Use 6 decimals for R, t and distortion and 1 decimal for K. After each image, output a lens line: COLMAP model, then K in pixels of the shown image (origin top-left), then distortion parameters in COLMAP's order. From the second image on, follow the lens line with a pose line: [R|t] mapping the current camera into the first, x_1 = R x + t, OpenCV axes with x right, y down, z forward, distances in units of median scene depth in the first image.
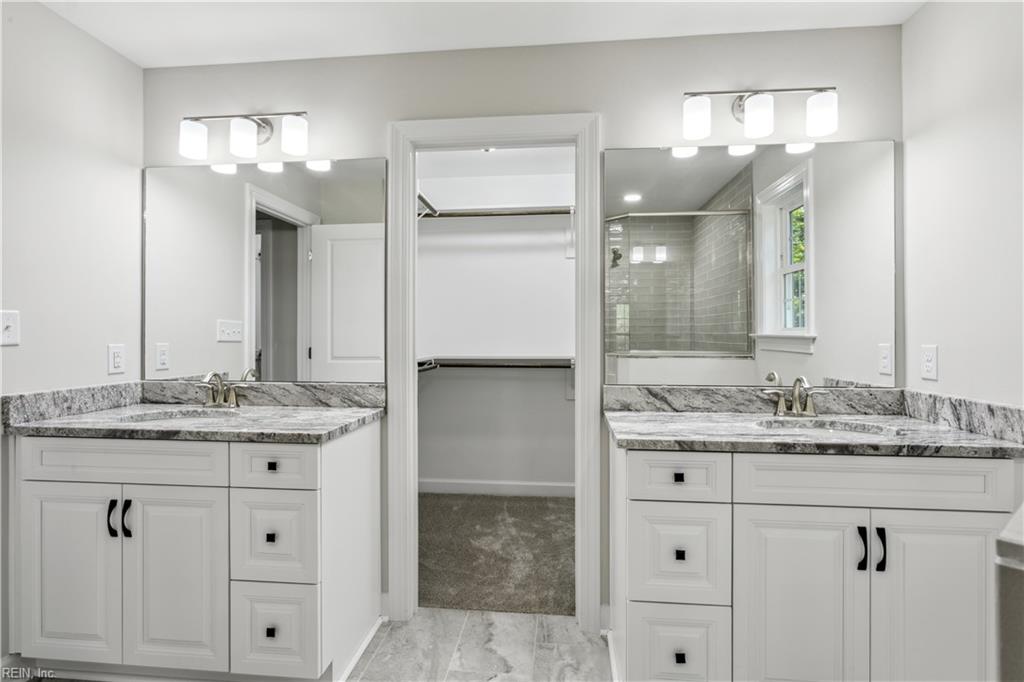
lens RADIAL K [[516.2, 0, 510.9], [0, 516.2, 336.8], [0, 0, 1]] dist [-0.008609, 0.000862]
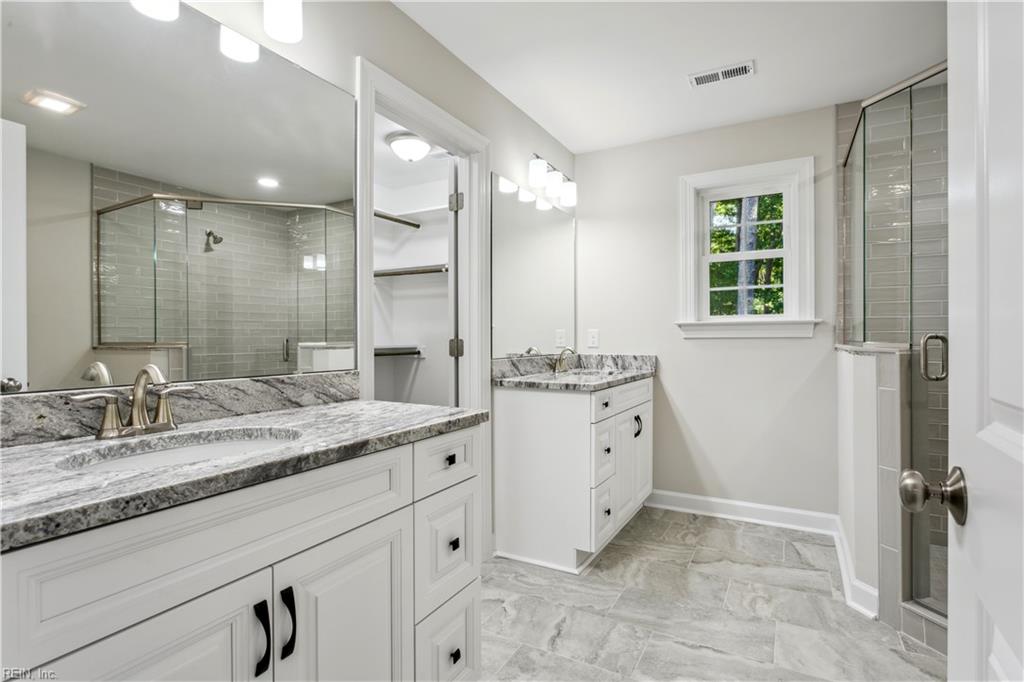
lens RADIAL K [[516.2, 0, 505.0], [0, 516.2, 338.7], [0, 0, 1]] dist [-0.008609, 0.000862]
pose [[0.383488, 0.000349, 0.923546, -1.136249], [0.005880, 0.999979, -0.002820, 0.053392], [-0.923527, 0.006512, 0.383478, 0.559193]]
